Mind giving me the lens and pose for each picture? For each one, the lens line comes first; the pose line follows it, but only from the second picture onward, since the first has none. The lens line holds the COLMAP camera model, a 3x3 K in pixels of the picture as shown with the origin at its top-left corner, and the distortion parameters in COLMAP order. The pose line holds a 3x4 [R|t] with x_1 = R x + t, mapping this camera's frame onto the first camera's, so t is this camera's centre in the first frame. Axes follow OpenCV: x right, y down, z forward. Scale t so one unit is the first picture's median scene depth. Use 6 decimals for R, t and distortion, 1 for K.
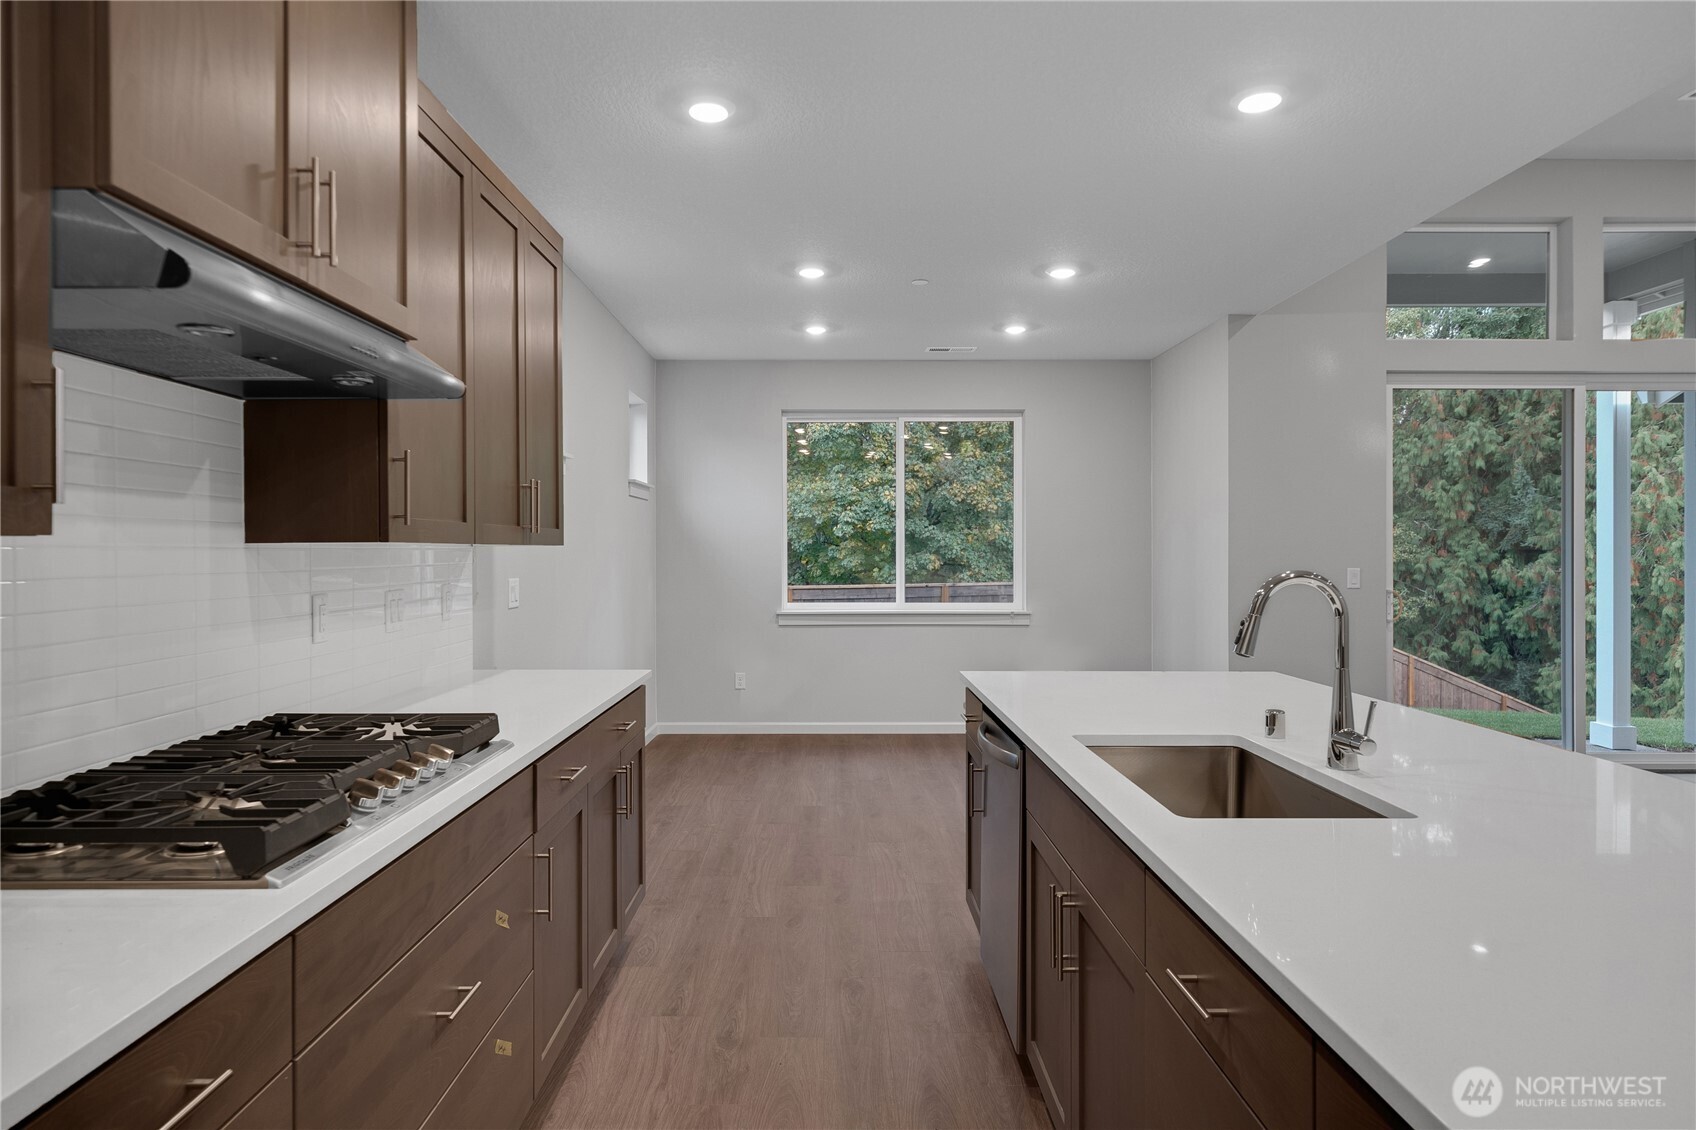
lens RADIAL K [[961.4, 0, 848.0], [0, 961.4, 565.0], [0, 0, 1]] dist [0.002900, 0.000321]
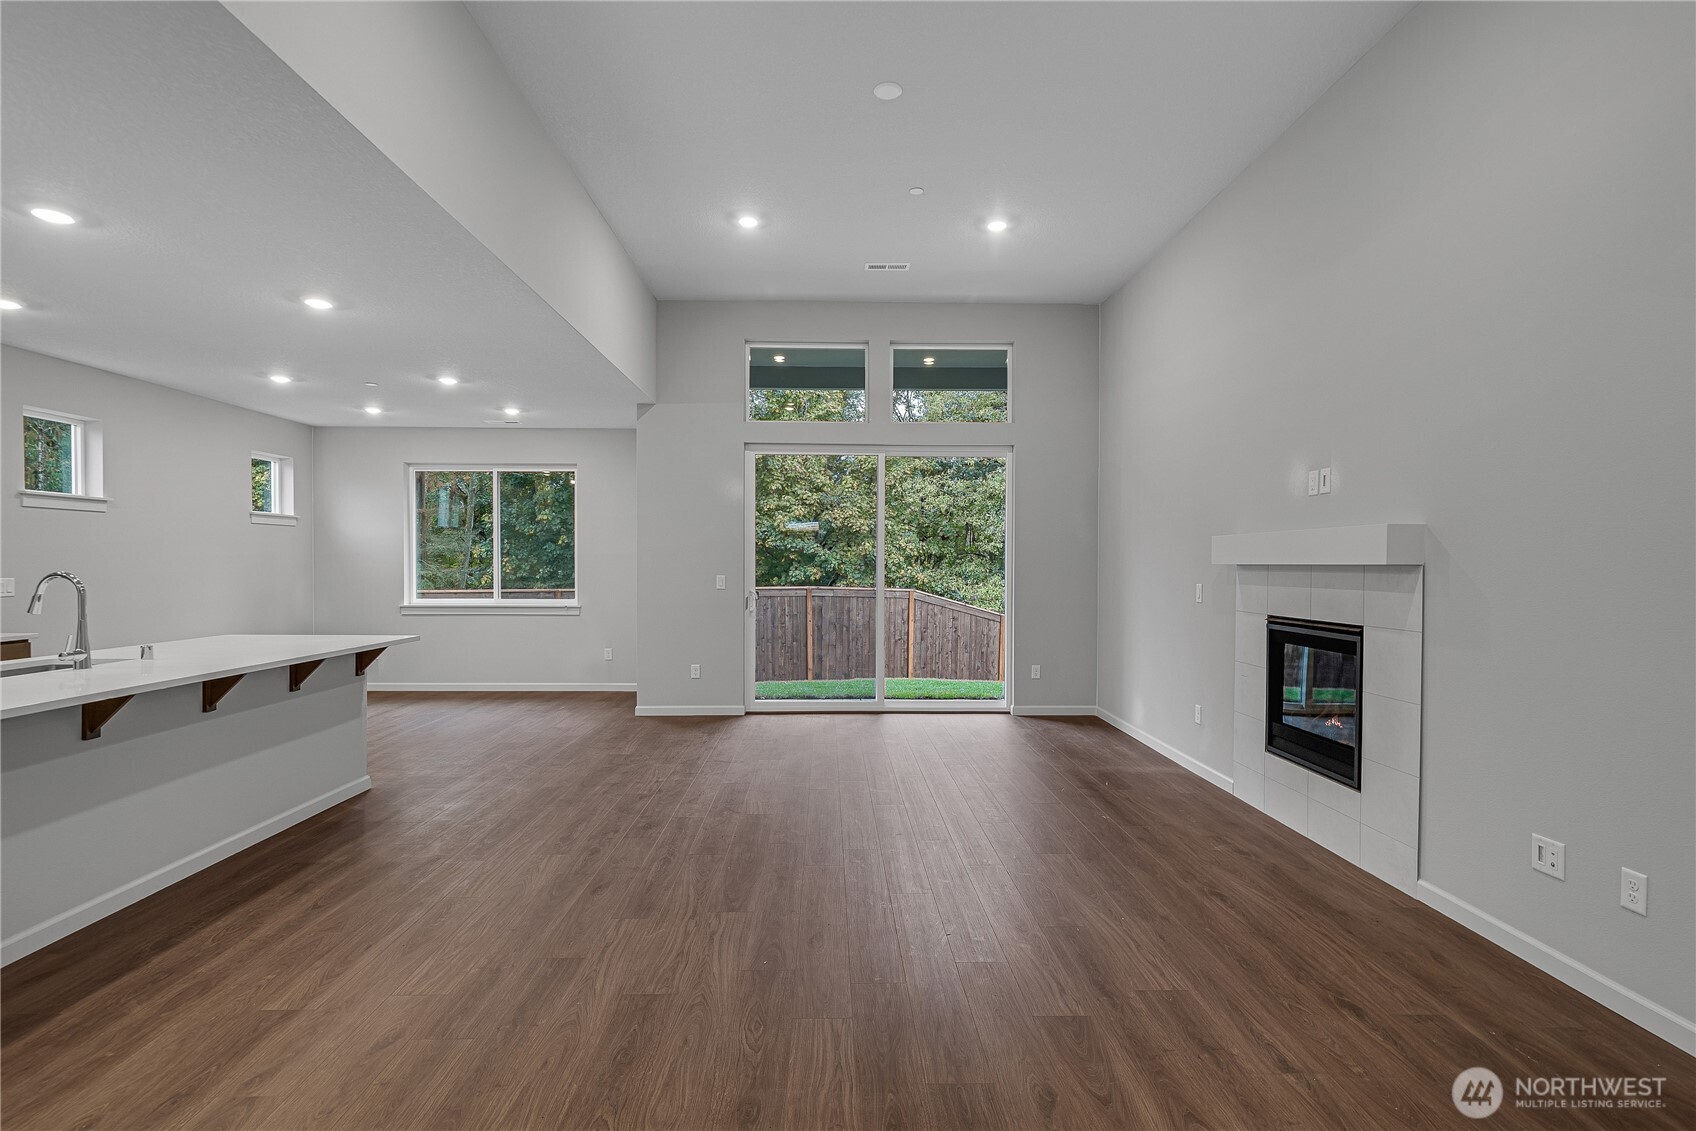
lens RADIAL K [[811.0, 0, 854.2], [0, 811.0, 571.7], [0, 0, 1]] dist [-0.000278, -0.000442]
pose [[0.999832, 0.004329, 0.017809, 0.118663], [-0.004236, 0.999977, -0.005303, 0.000736], [-0.017831, 0.005226, 0.999827, -0.042280]]
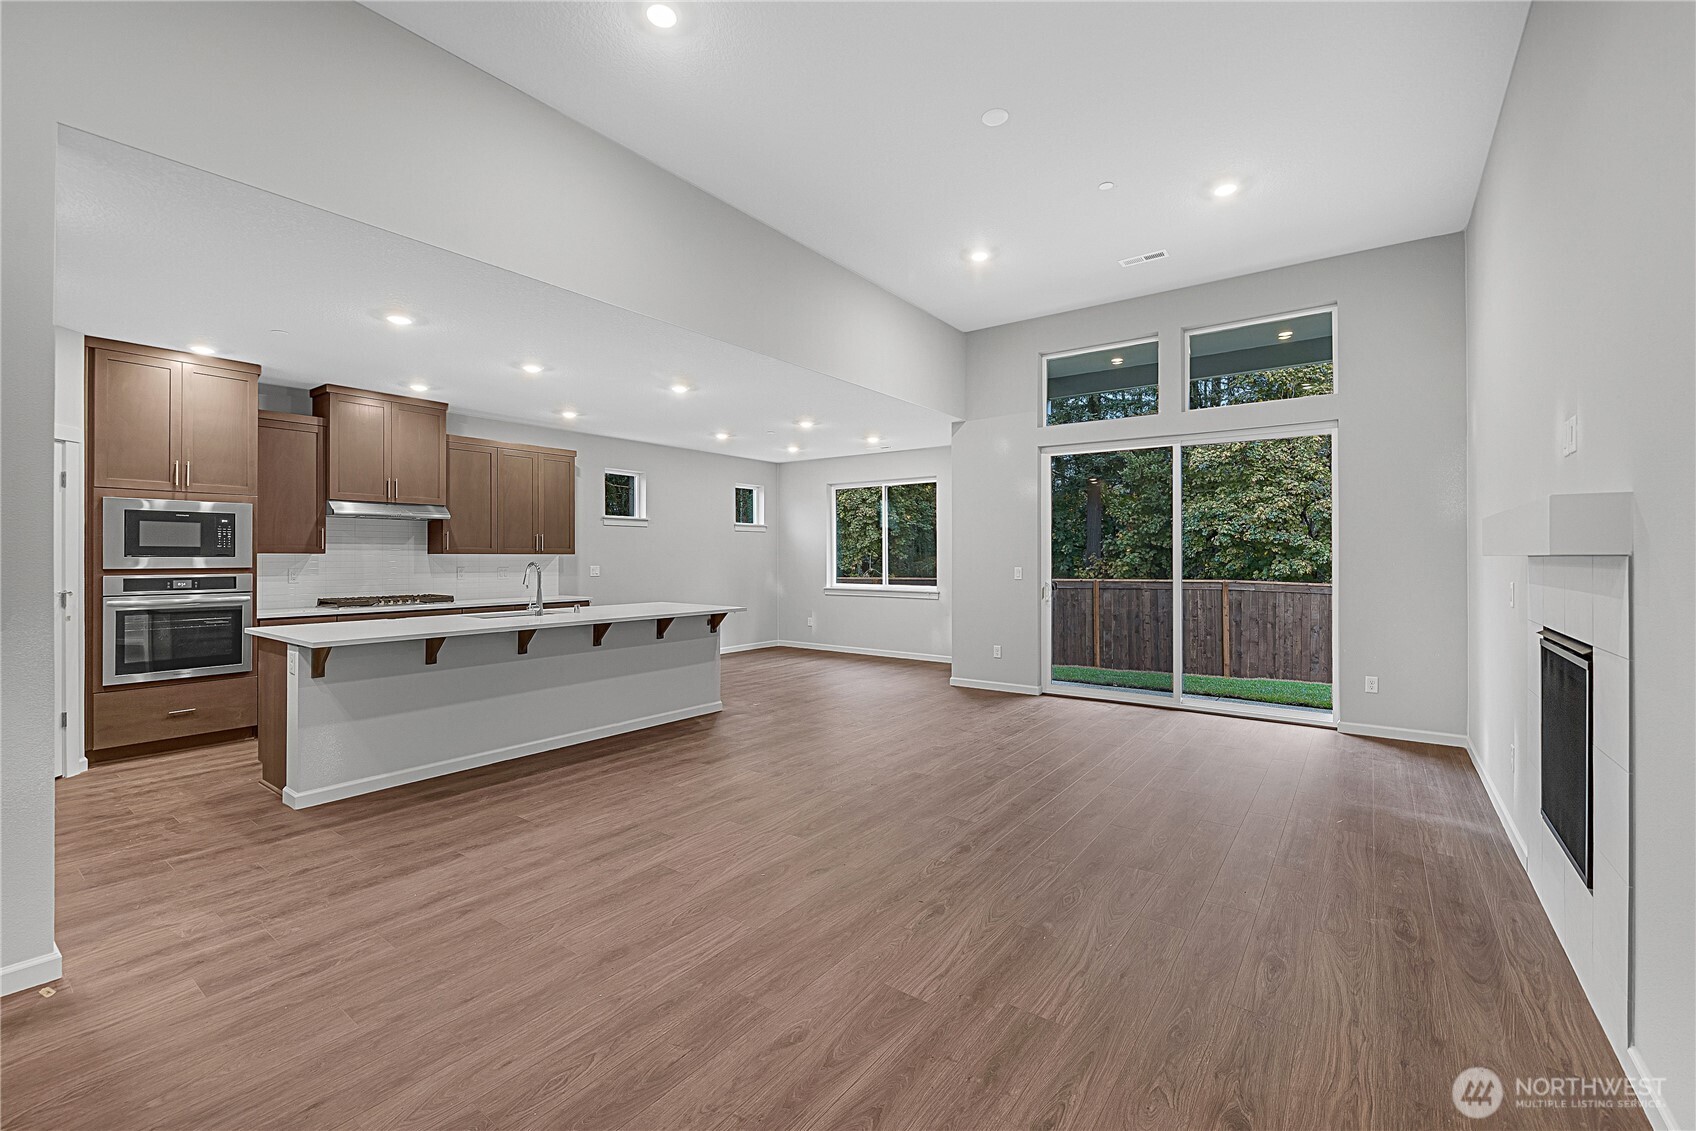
lens RADIAL K [[716.6, 0, 845.9], [0, 716.6, 551.5], [0, 0, 1]] dist [-0.000820, -0.000282]
pose [[0.795956, -0.002823, -0.605348, 0.174074], [-0.010477, 0.999775, -0.018439, 0.000455], [0.605264, 0.021019, 0.795747, -0.026943]]
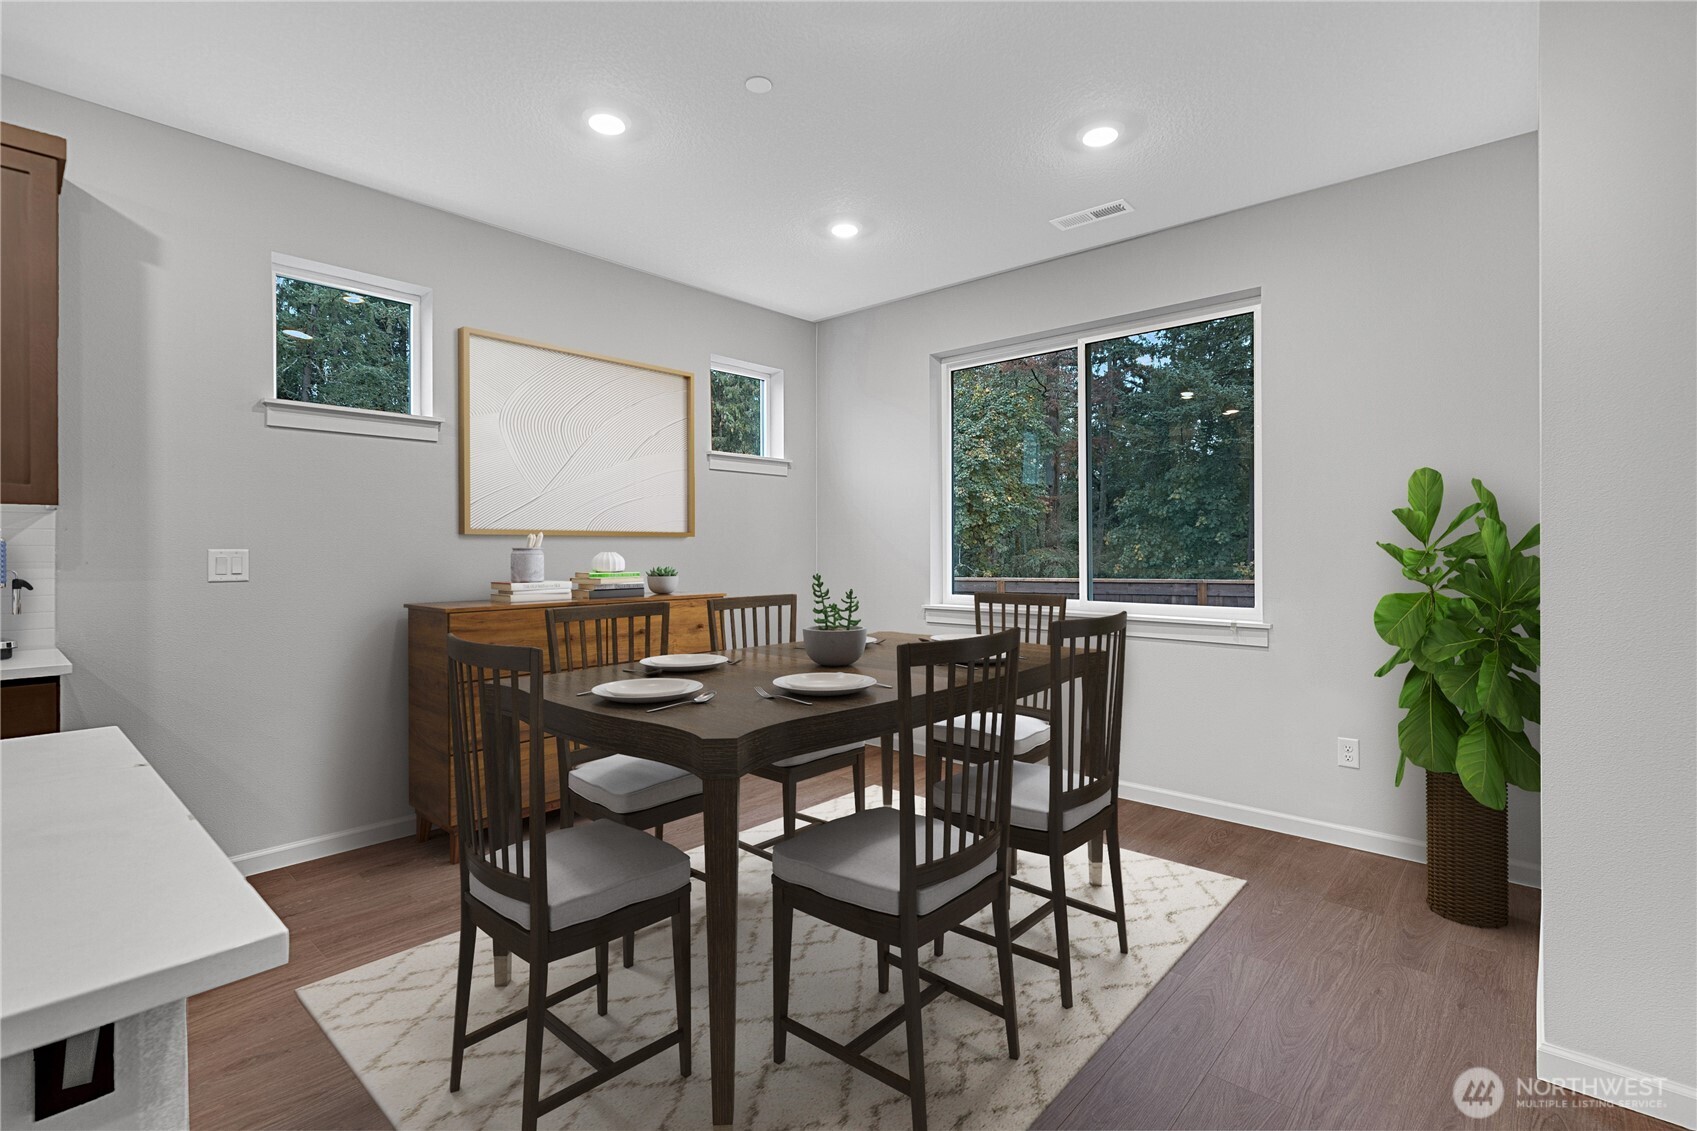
lens RADIAL K [[789.5, 0, 844.8], [0, 789.5, 557.4], [0, 0, 1]] dist [-0.000845, -0.000225]
pose [[0.733061, 0.006028, -0.680137, 0.068086], [-0.010727, 0.999939, -0.002699, 0.002255], [0.680079, 0.009275, 0.733080, 0.096611]]
